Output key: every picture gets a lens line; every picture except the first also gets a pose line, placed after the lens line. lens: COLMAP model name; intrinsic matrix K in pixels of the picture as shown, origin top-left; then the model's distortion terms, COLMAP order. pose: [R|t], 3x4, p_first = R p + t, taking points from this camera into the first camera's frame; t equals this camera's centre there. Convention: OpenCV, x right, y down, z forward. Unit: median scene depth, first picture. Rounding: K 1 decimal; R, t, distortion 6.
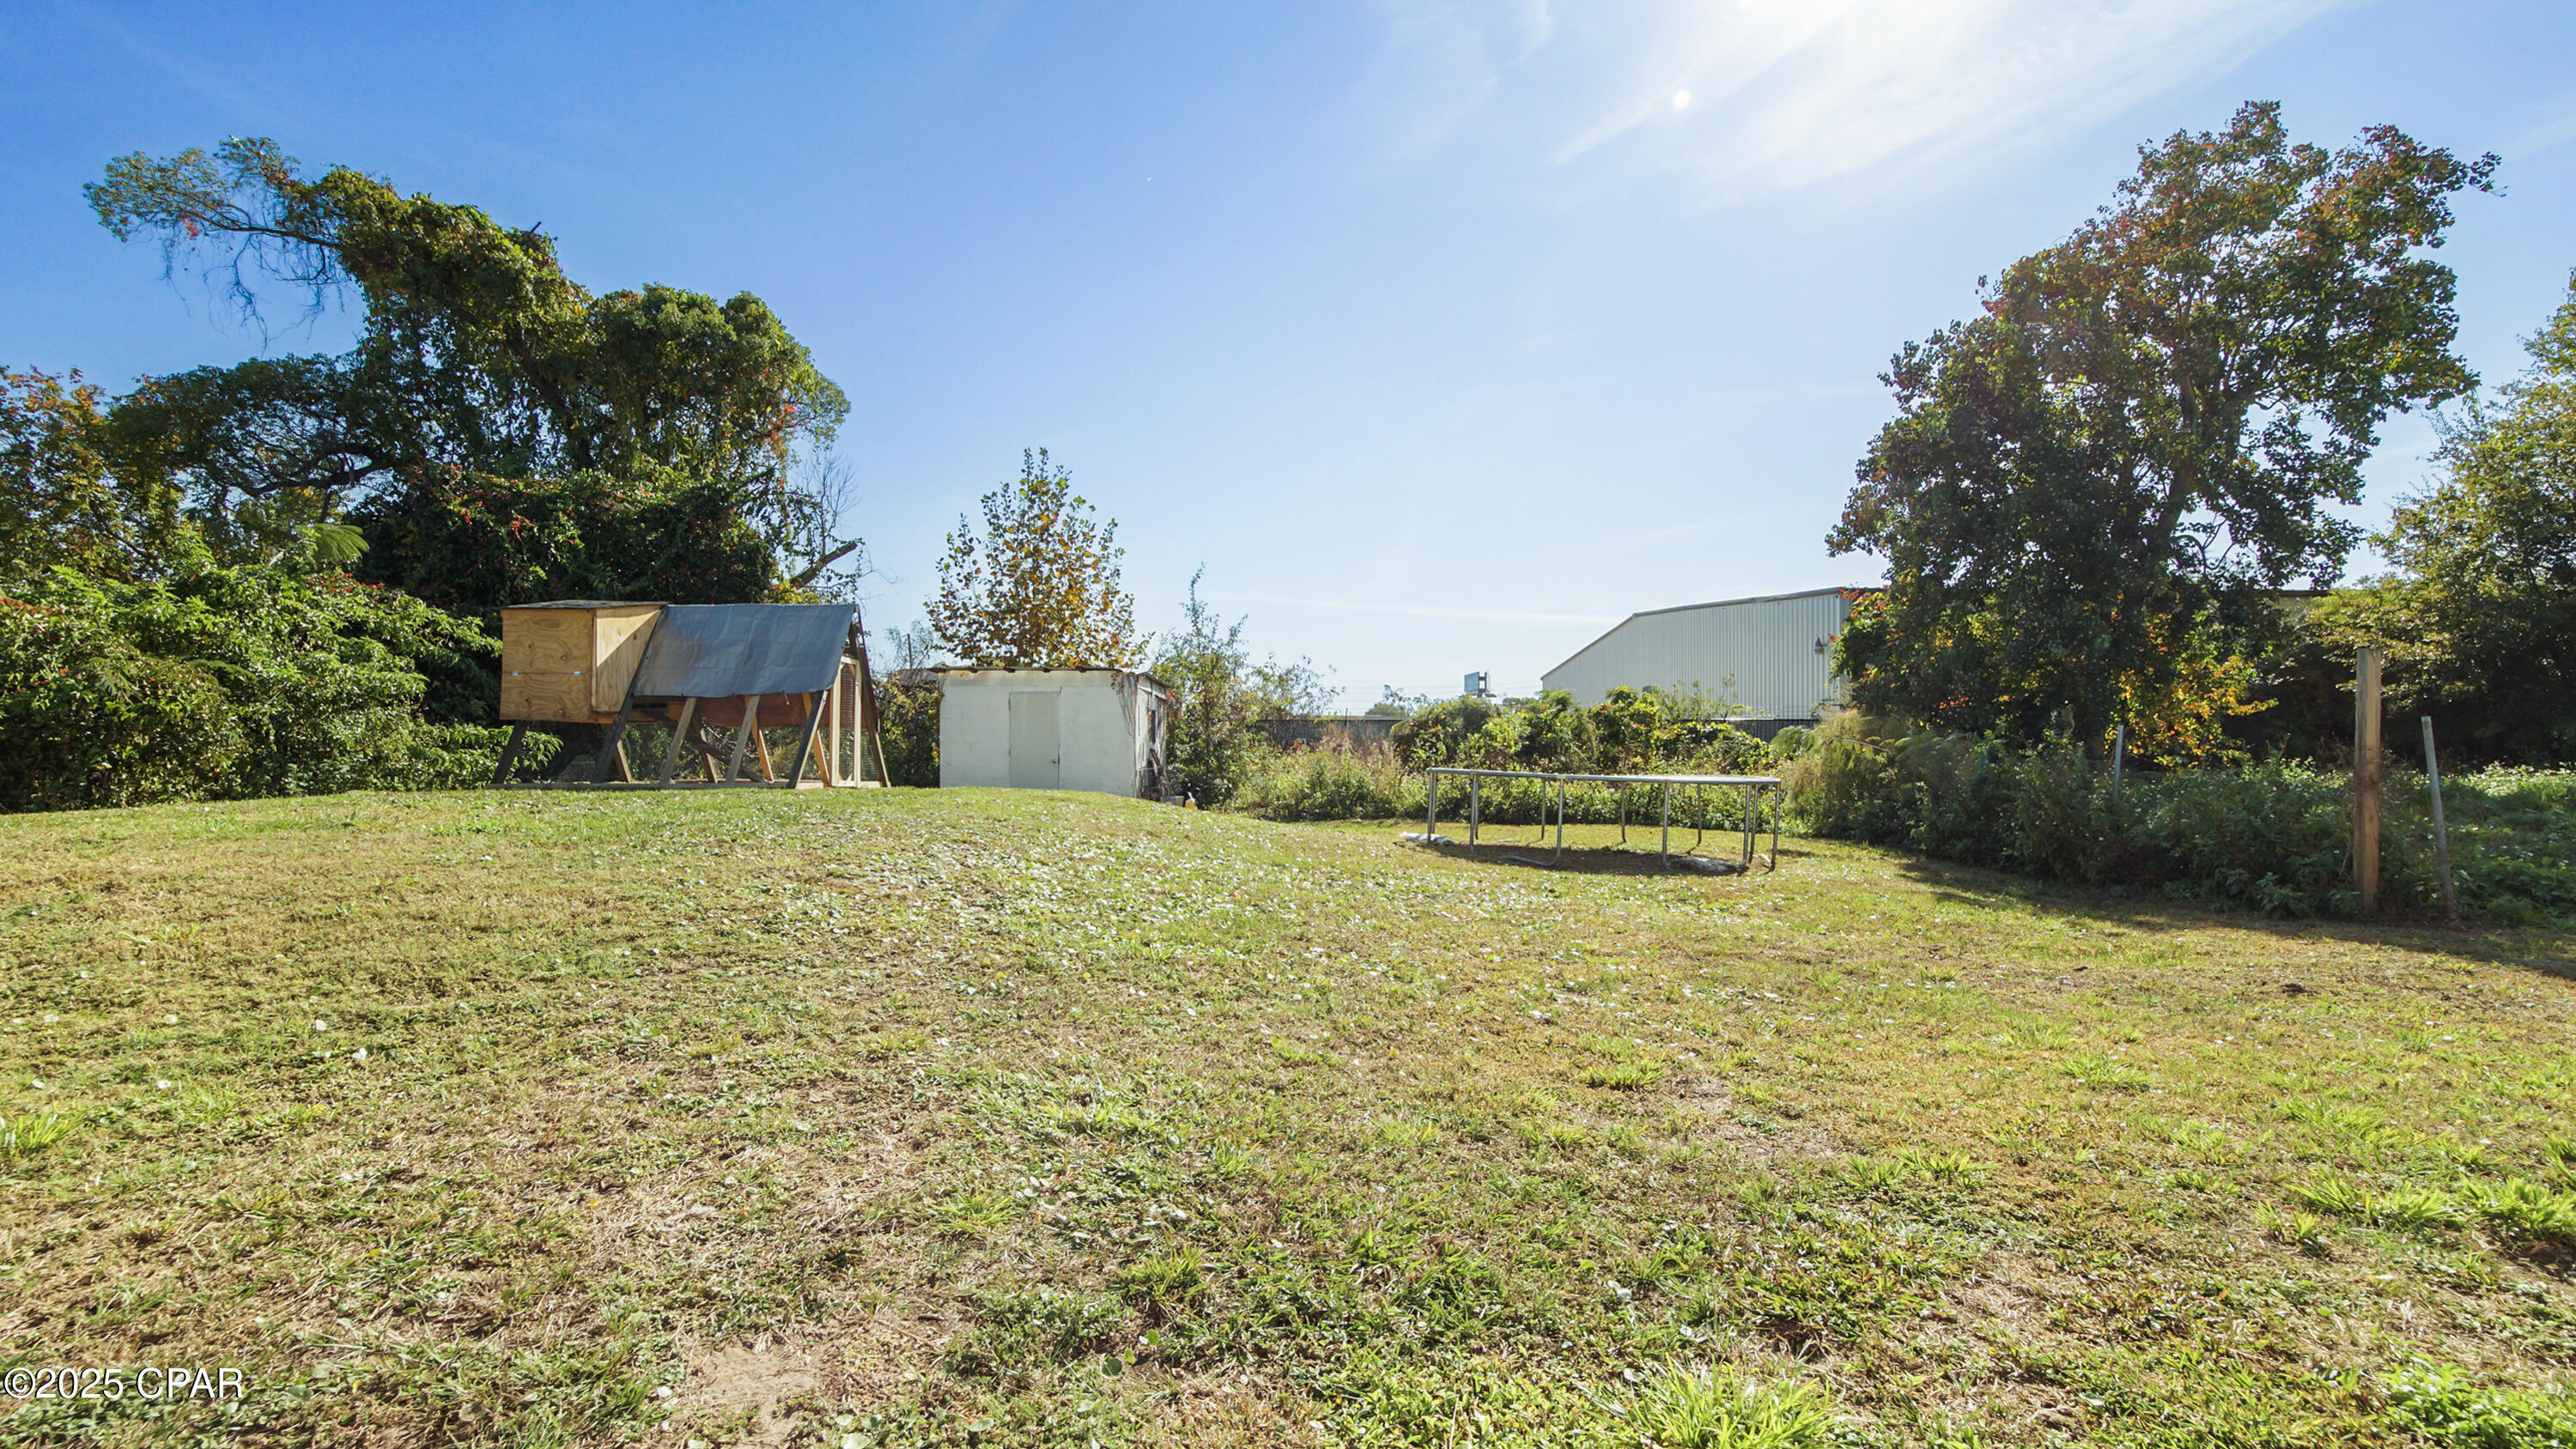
lens RADIAL K [[1162.4, 0, 1288.3], [0, 1162.4, 745.0], [0, 0, 1]] dist [-0.011367, 0.001627]
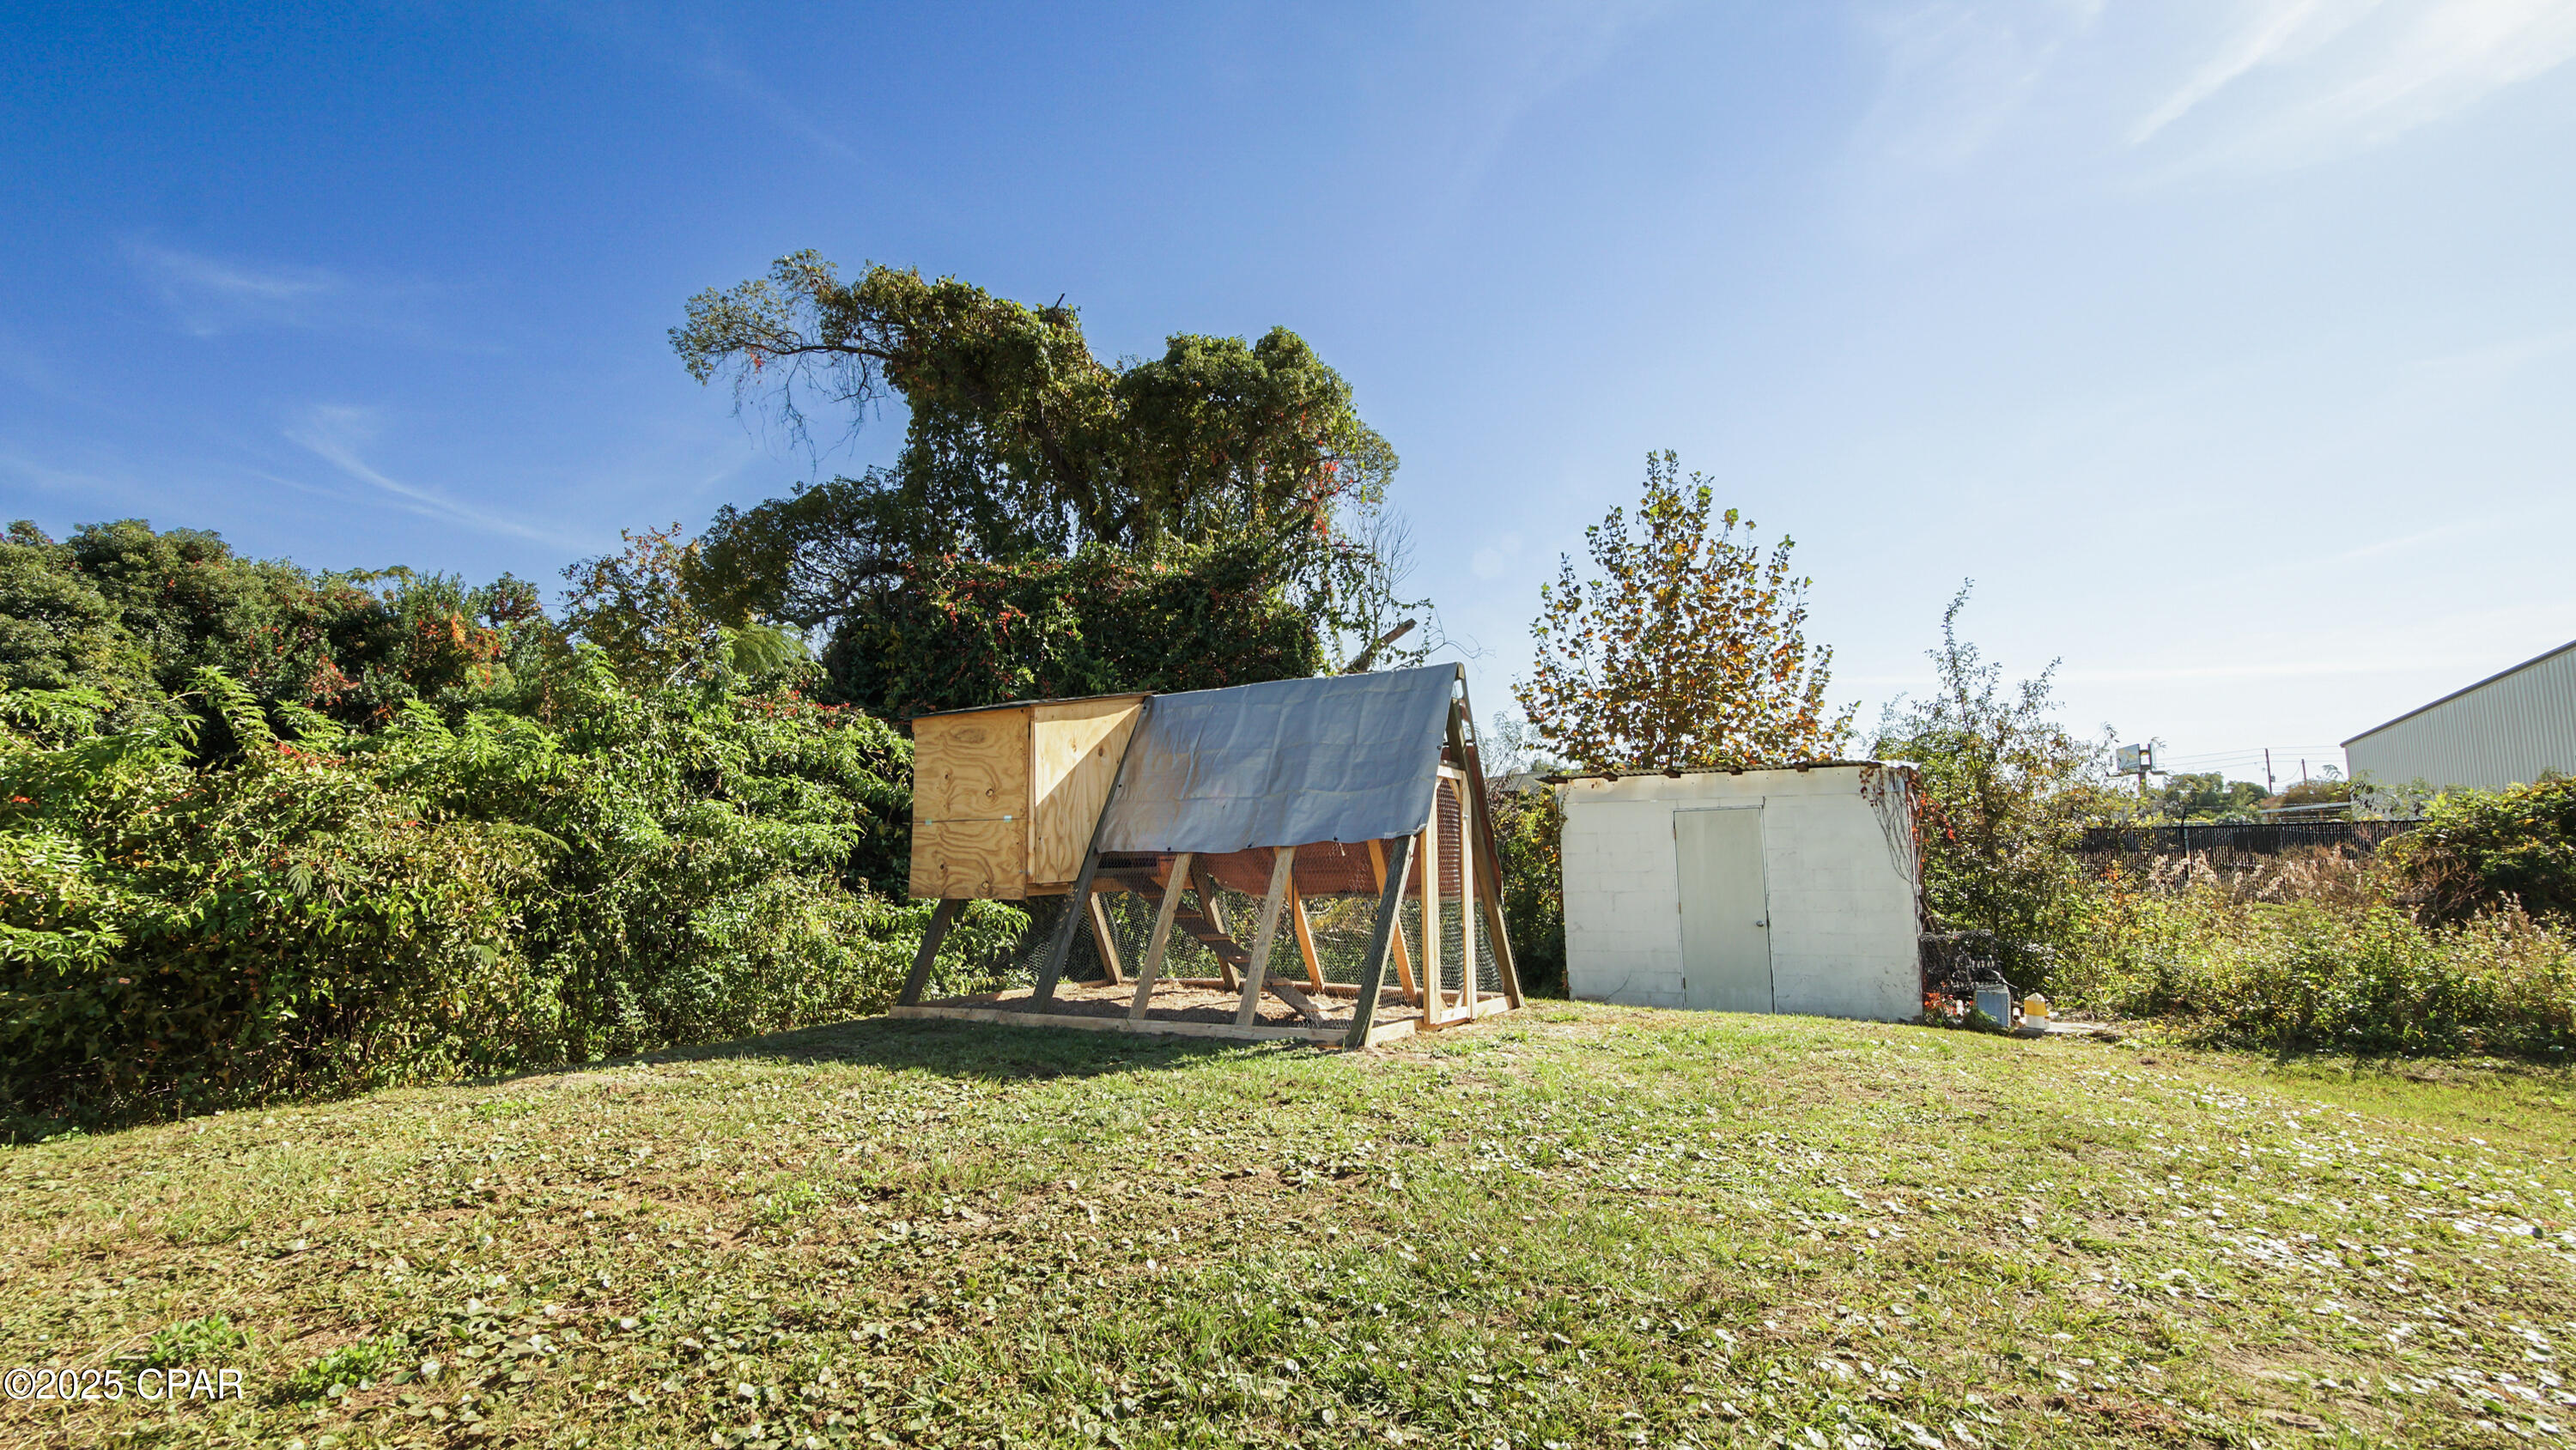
lens RADIAL K [[1162.5, 0, 1295.0], [0, 1162.5, 740.5], [0, 0, 1]] dist [-0.011367, 0.001627]
pose [[0.902391, -0.063519, -0.426211, -0.148409], [0.024734, 0.995081, -0.095932, -0.026587], [0.430208, 0.076026, 0.899523, 0.340458]]
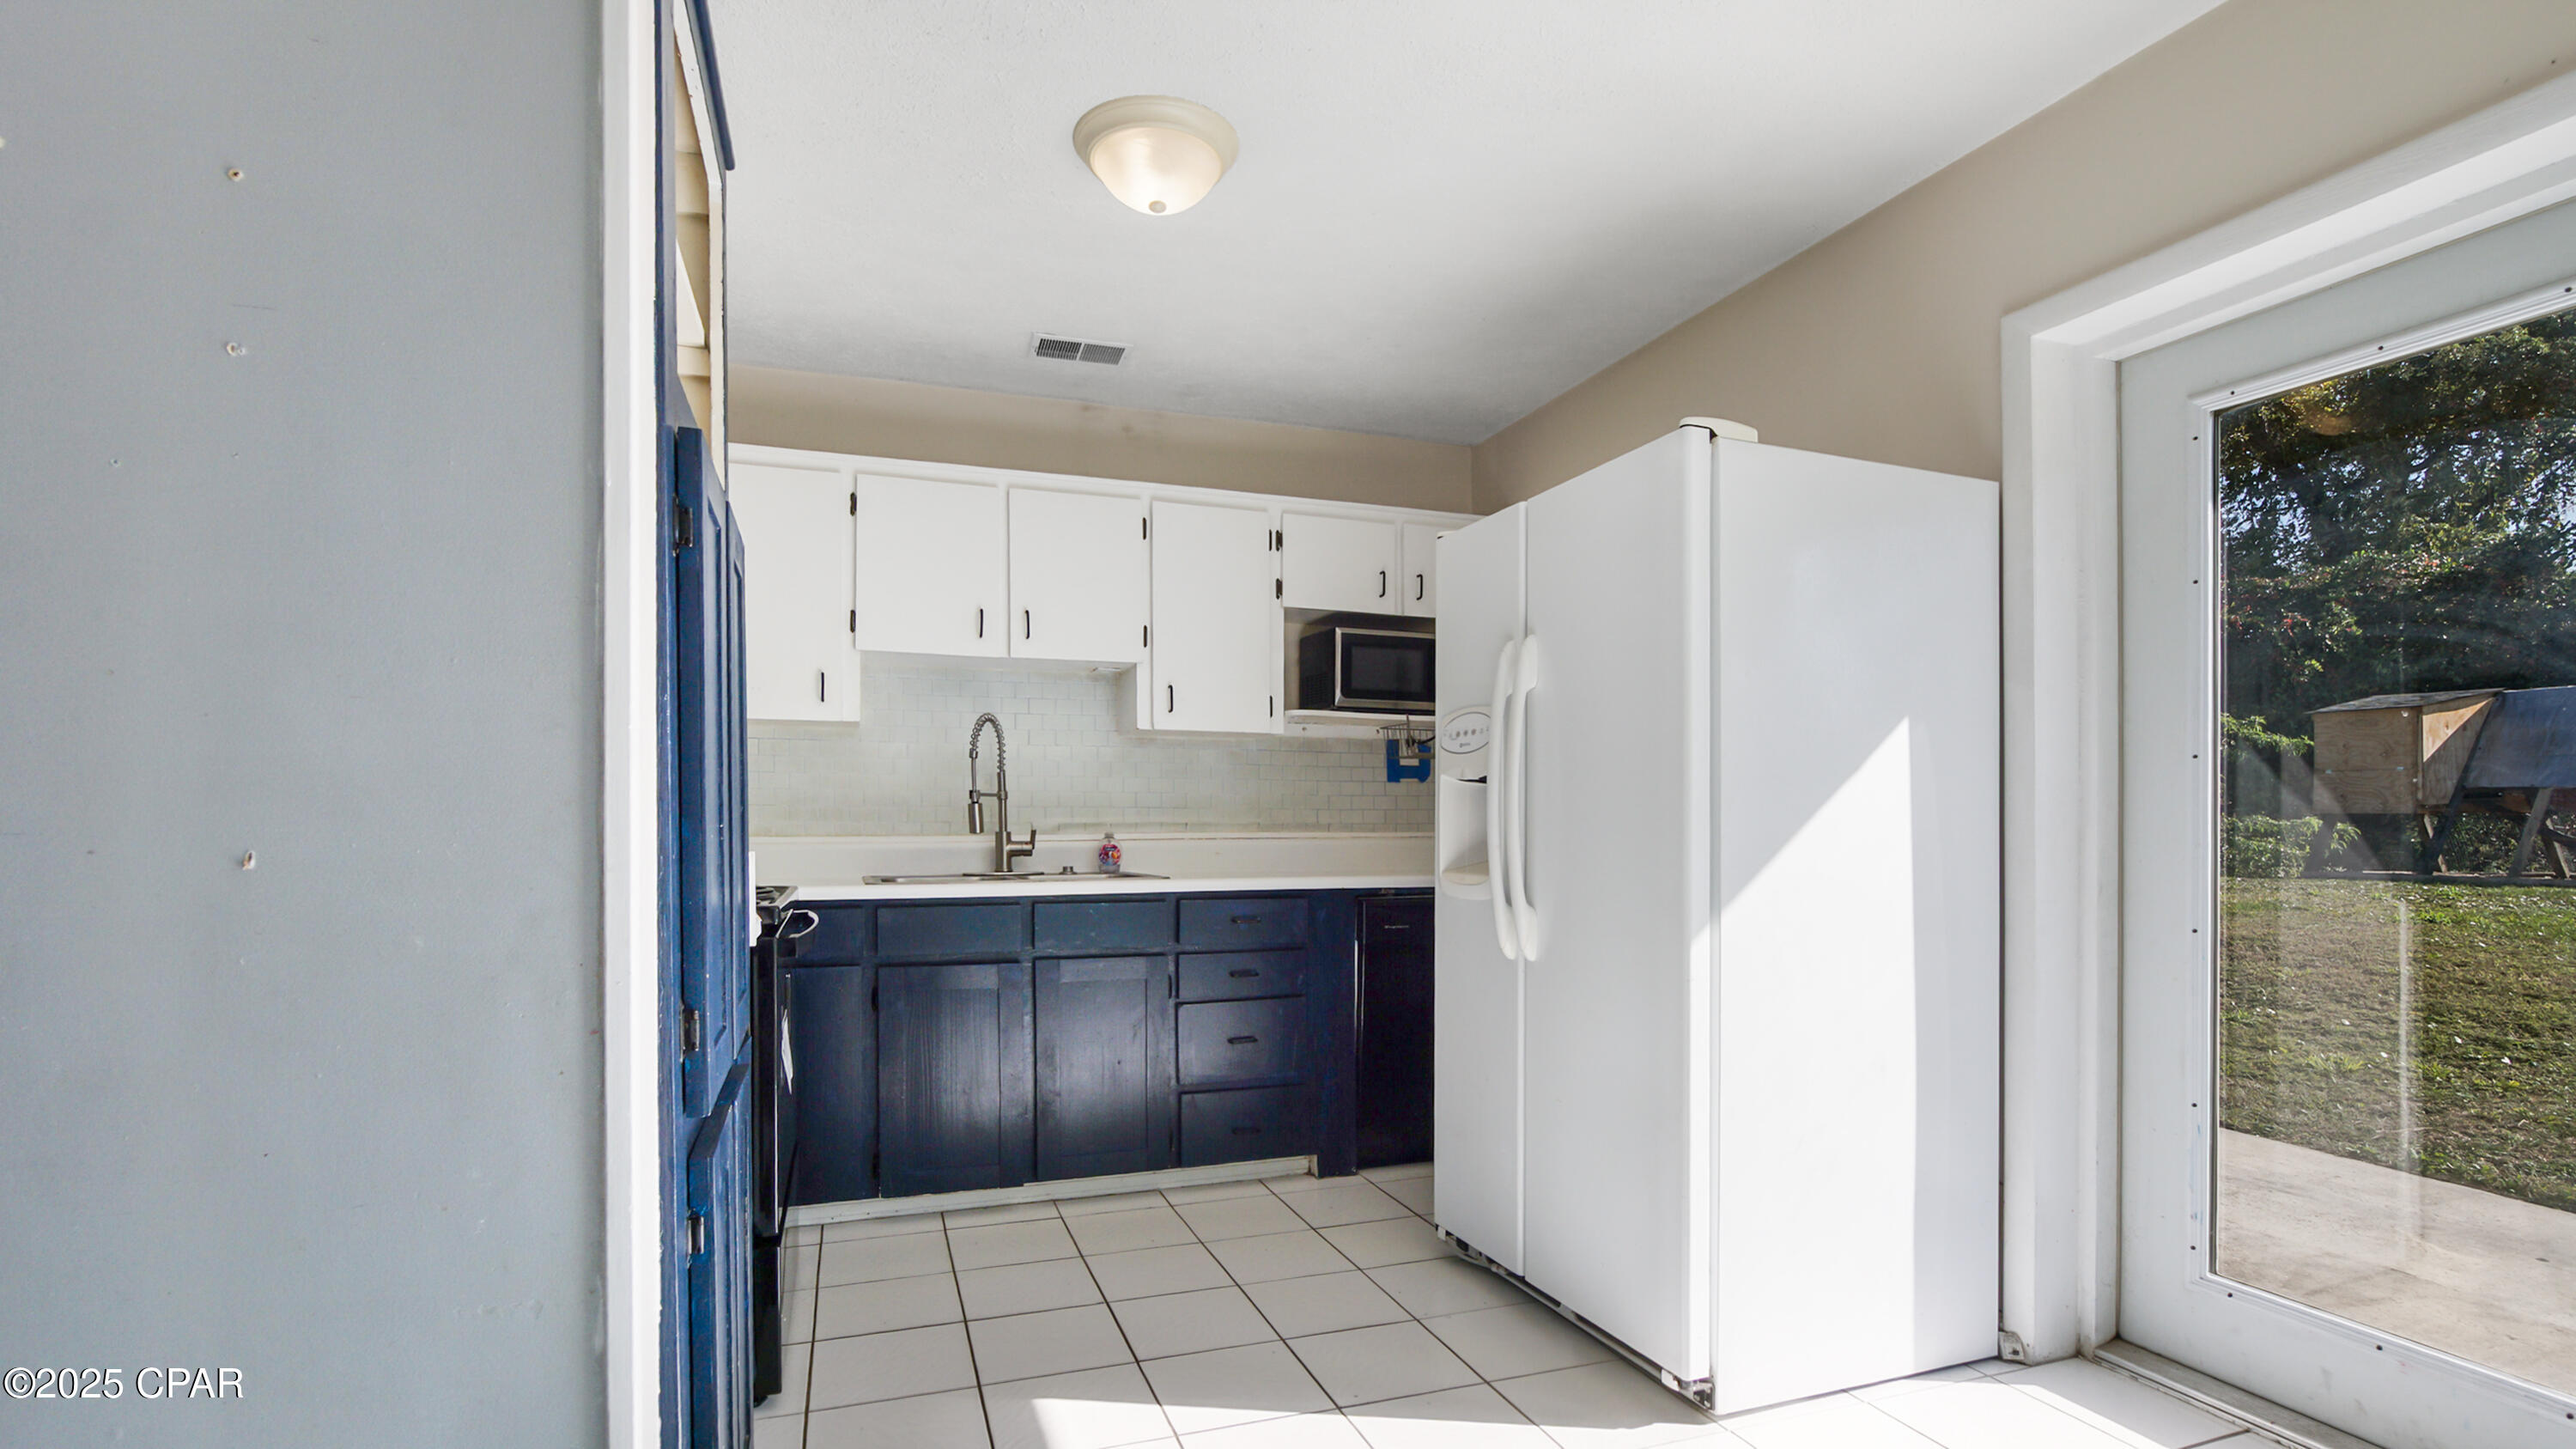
lens RADIAL K [[1162.7, 0, 1250.3], [0, 1162.7, 832.9], [0, 0, 1]] dist [-0.011367, 0.001627]
pose [[0.318650, 0.008621, -0.947833, 0.026231], [0.010558, 0.999864, 0.012643, -0.018227], [0.947814, -0.014036, 0.318516, -0.201692]]
